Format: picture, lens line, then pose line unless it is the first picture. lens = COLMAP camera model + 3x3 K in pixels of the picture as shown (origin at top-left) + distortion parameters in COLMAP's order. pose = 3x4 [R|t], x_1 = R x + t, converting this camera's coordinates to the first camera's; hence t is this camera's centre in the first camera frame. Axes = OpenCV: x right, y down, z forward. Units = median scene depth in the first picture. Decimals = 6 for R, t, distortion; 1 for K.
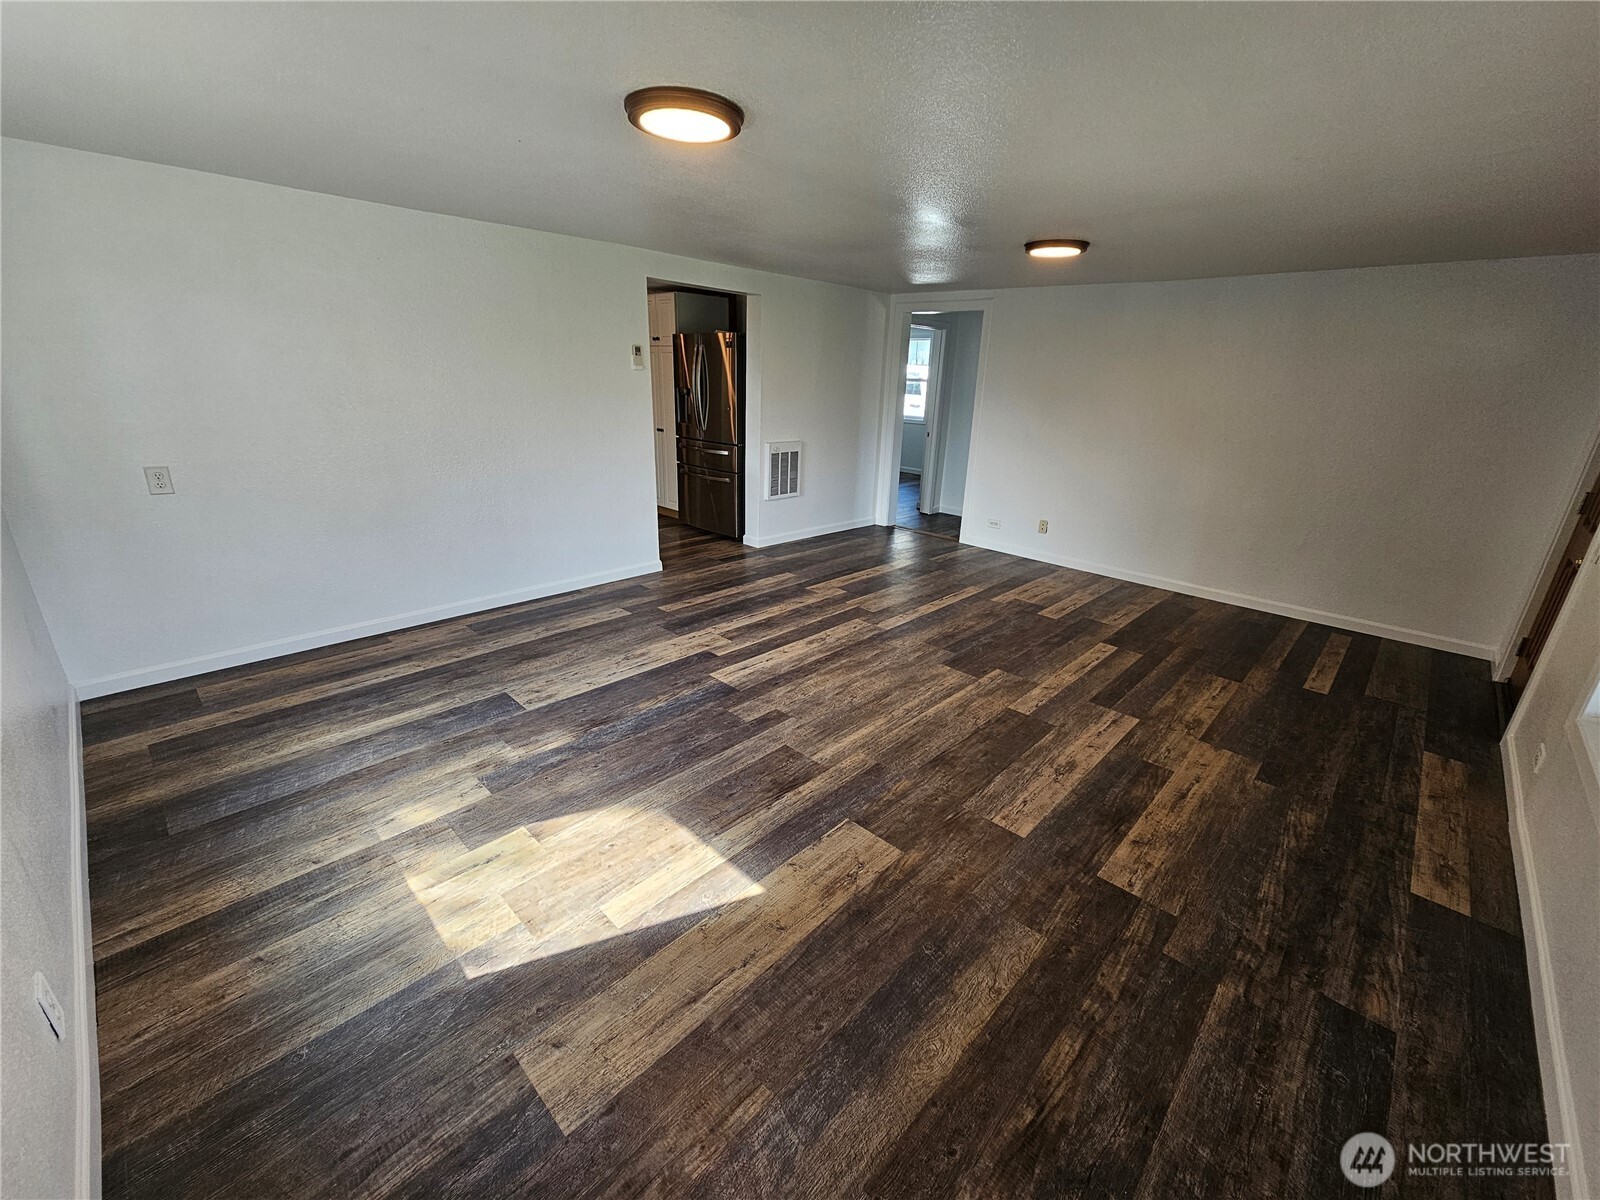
lens RADIAL K [[656.3, 0, 805.2], [0, 656.3, 597.6], [0, 0, 1]] dist [-0.001358, 0.002590]
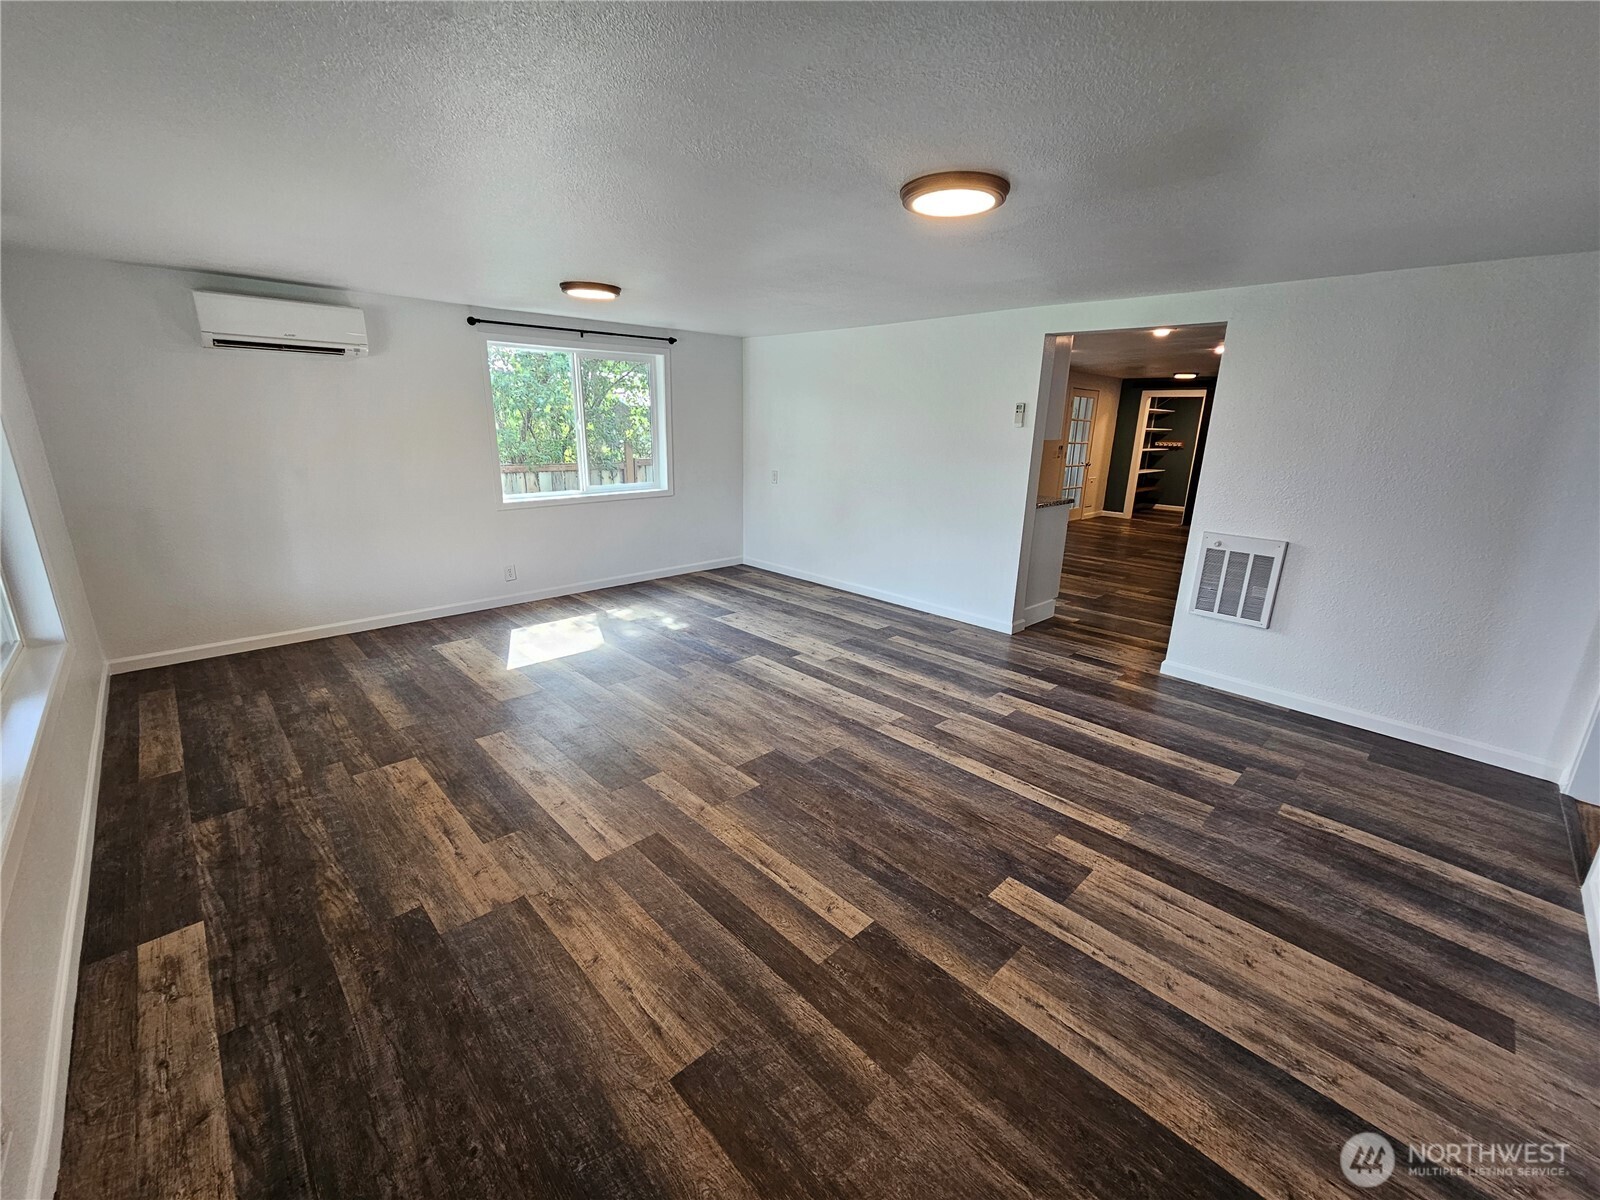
lens RADIAL K [[656.3, 0, 808.5], [0, 656.3, 603.8], [0, 0, 1]] dist [-0.001358, 0.002590]
pose [[-0.035897, 0.238823, -0.970399, 0.995227], [-0.349441, 0.906729, 0.236080, -0.288518], [0.936271, 0.347572, 0.050906, 0.942794]]
